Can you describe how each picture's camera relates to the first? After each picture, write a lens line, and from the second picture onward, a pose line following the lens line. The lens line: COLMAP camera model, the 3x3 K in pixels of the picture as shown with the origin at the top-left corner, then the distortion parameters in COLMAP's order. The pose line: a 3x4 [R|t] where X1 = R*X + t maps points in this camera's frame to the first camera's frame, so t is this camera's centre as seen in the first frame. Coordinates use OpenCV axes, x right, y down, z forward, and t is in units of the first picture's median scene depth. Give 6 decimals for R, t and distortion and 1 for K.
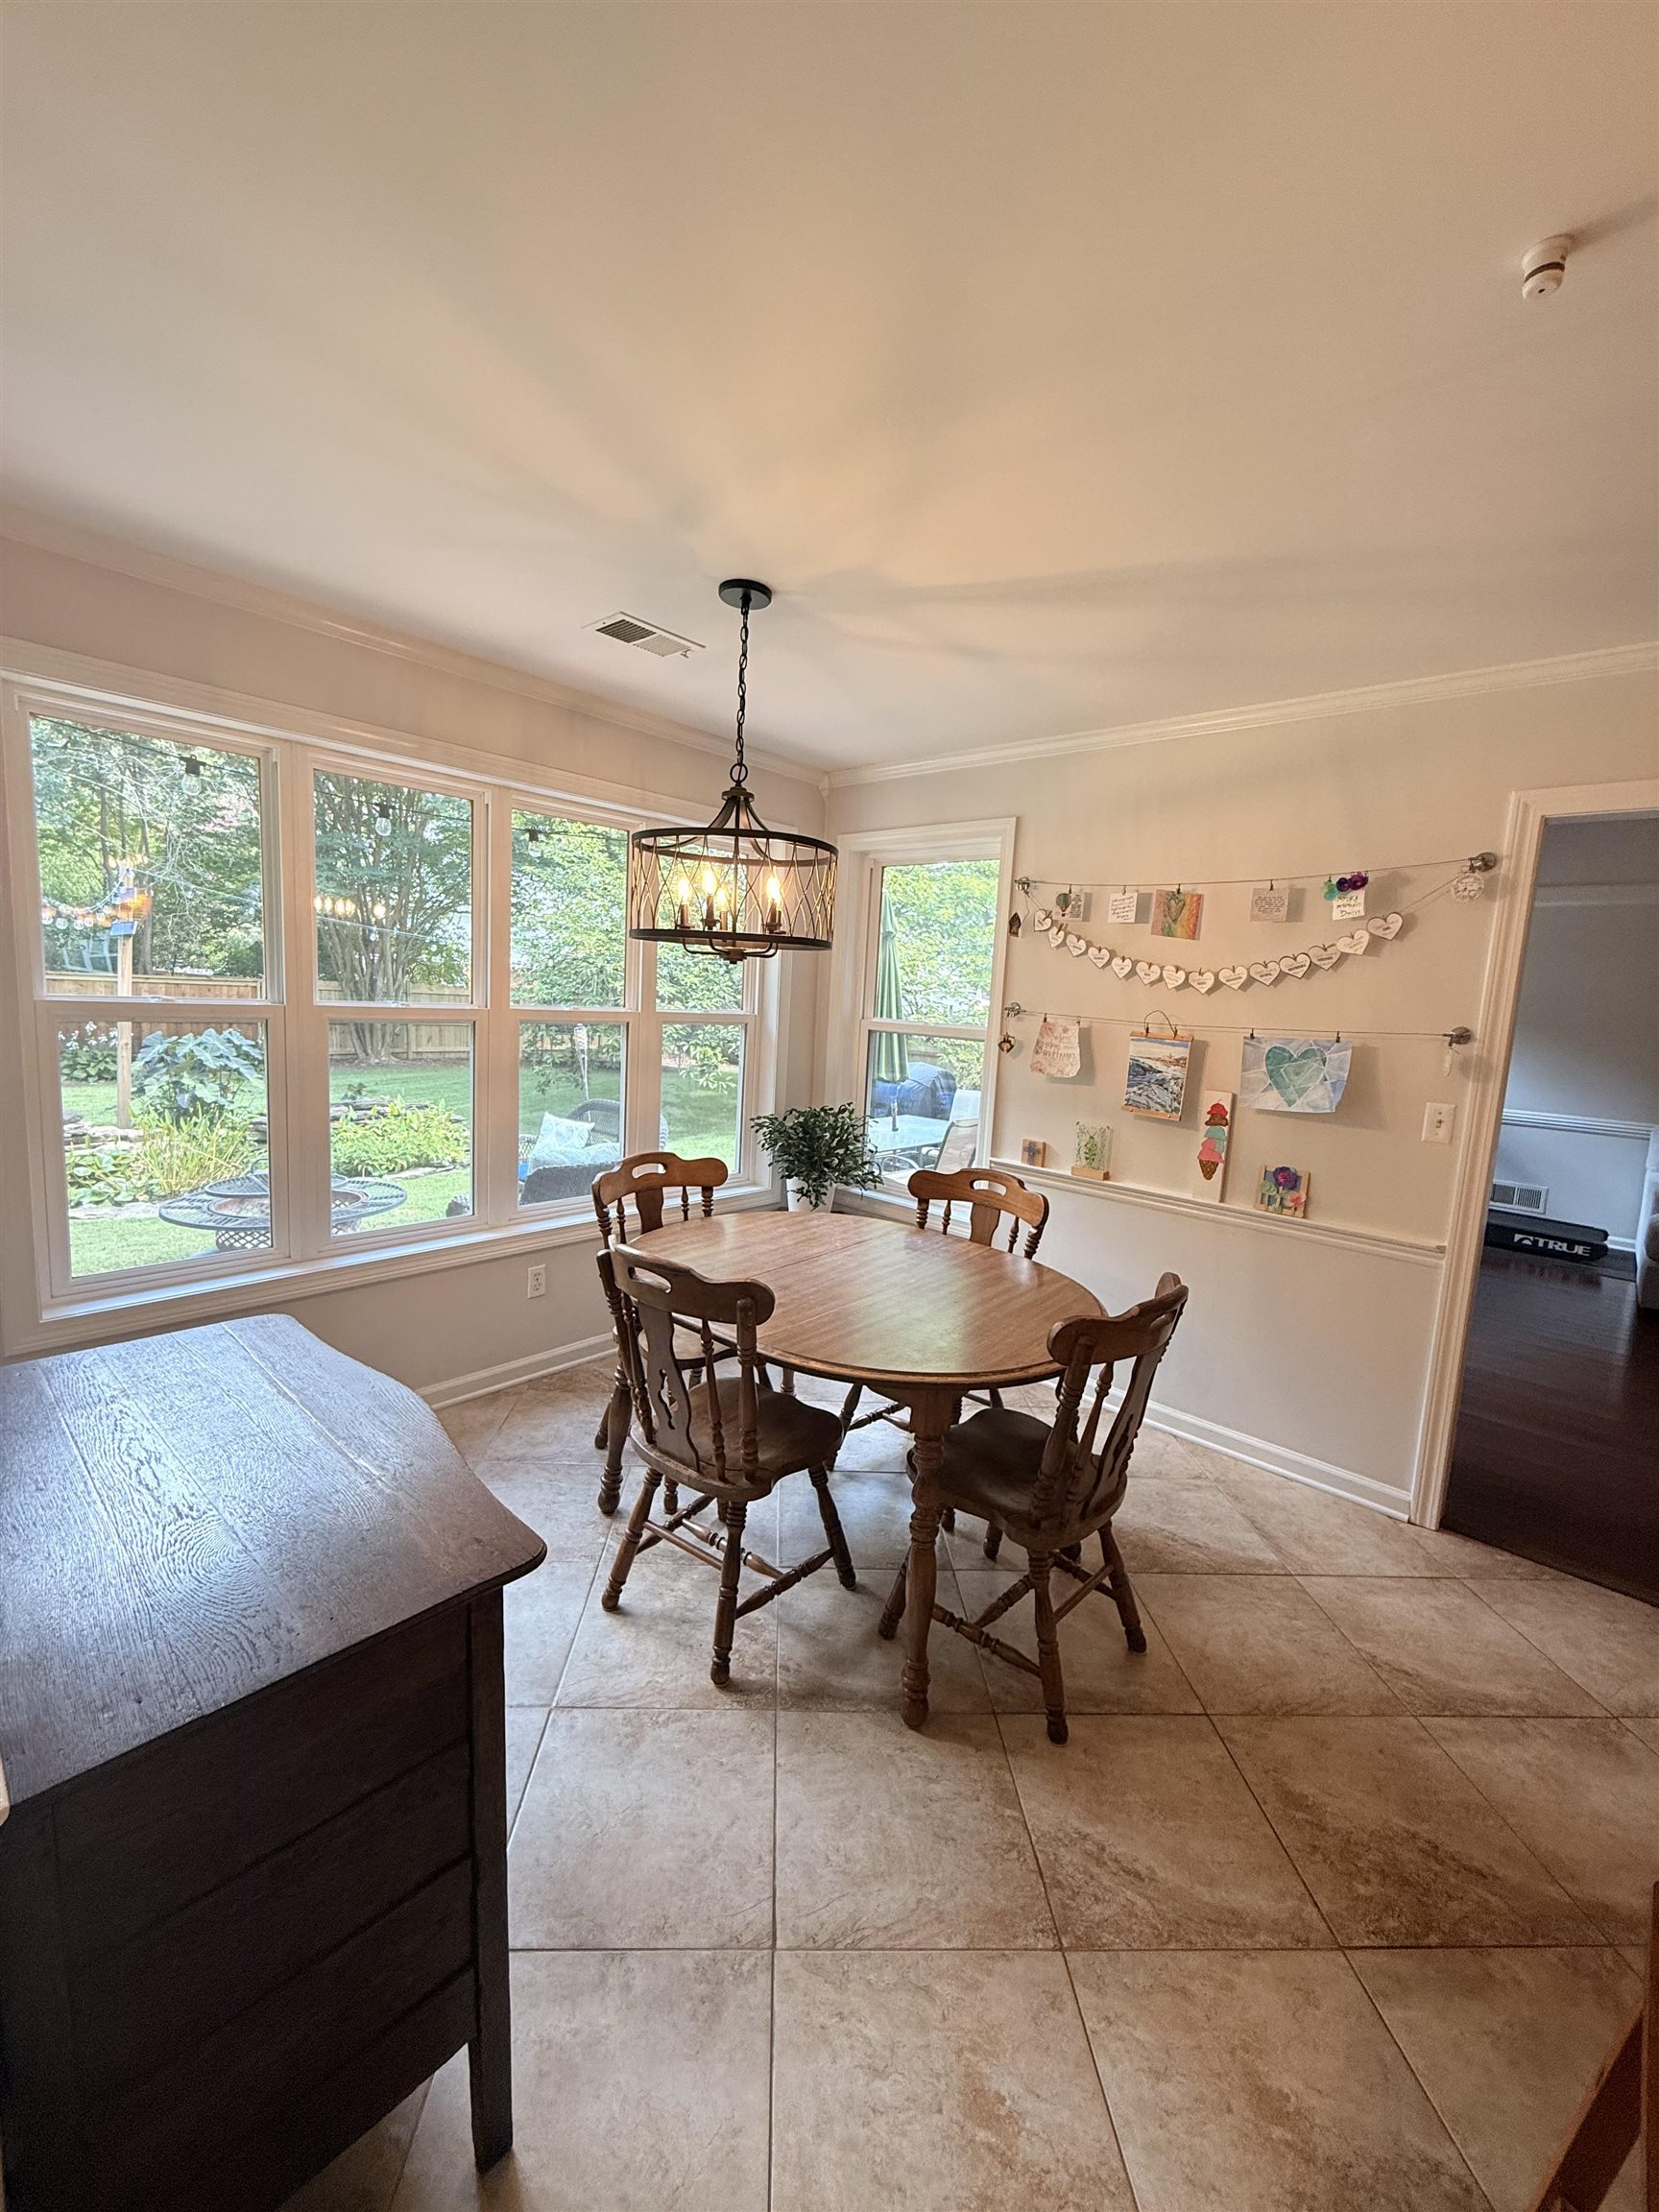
lens RADIAL K [[882.2, 0, 829.5], [0, 882.2, 1101.8], [0, 0, 1]] dist [0.002229, 0.000110]
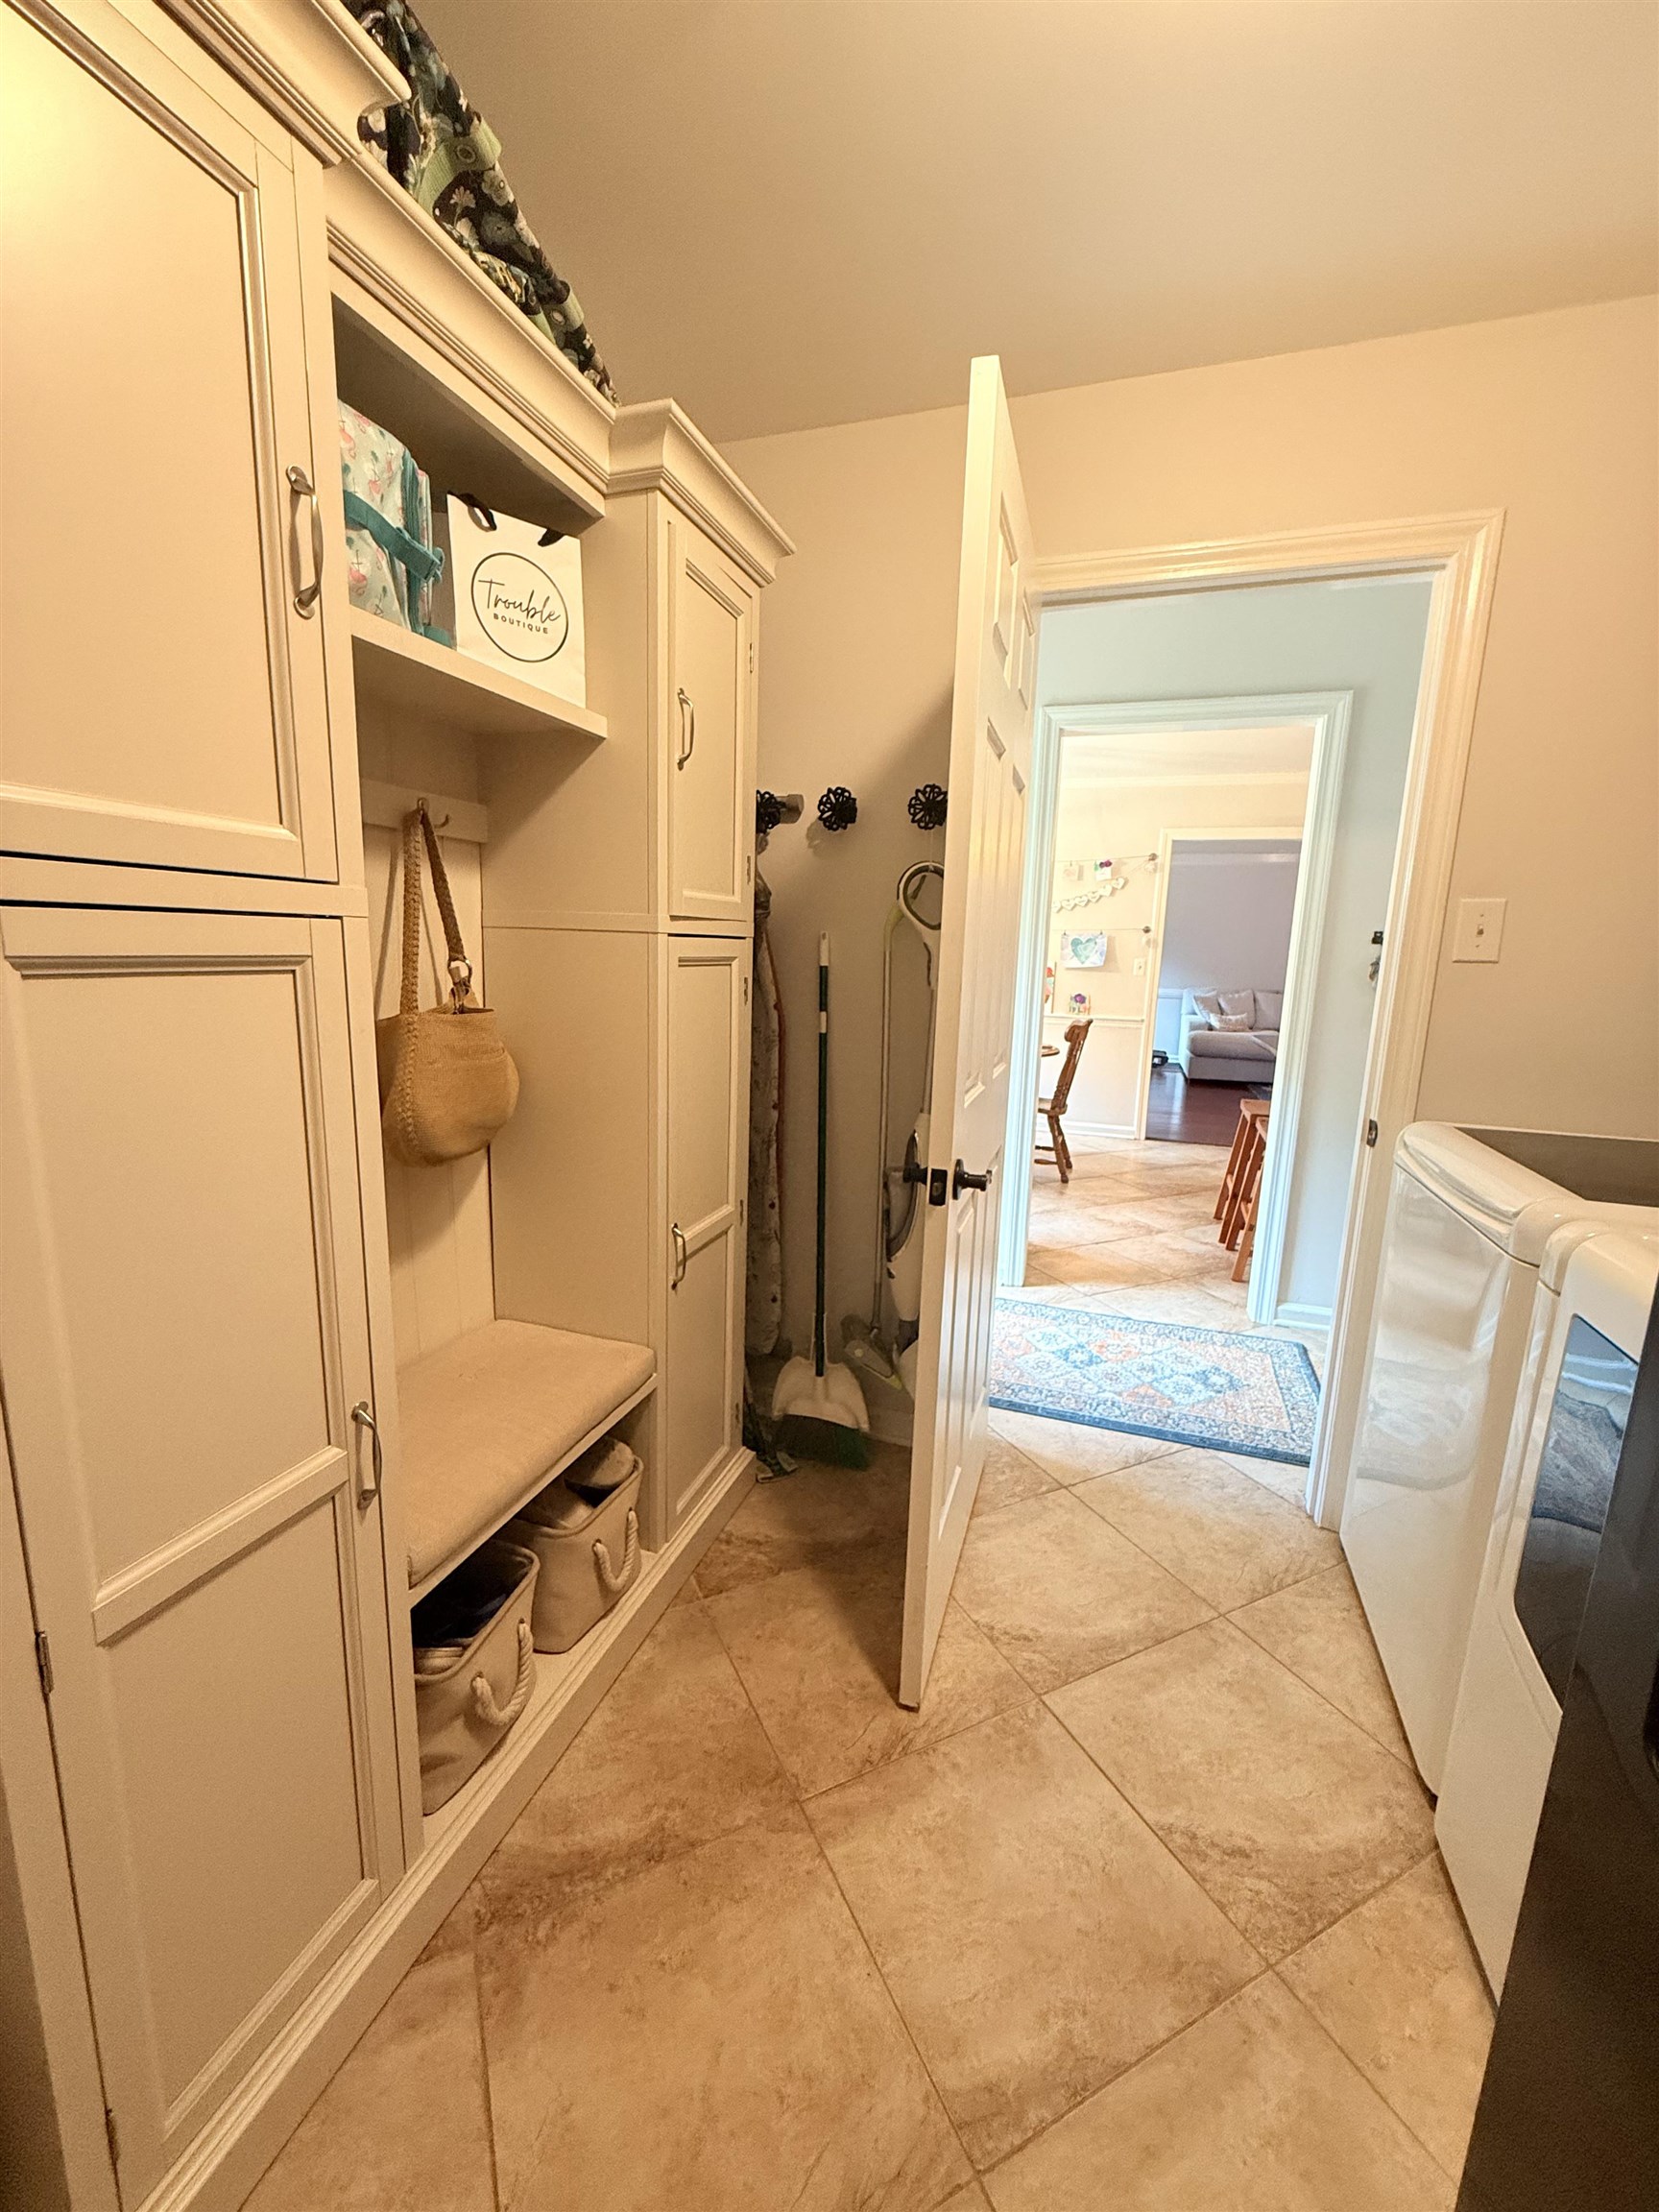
lens RADIAL K [[882.2, 0, 828.7], [0, 882.2, 1103.6], [0, 0, 1]] dist [0.002229, 0.000110]
pose [[0.916008, -0.095764, 0.389563, -1.034871], [0.068447, 0.994159, 0.083443, 0.132902], [-0.395278, -0.049770, 0.917212, -0.864260]]
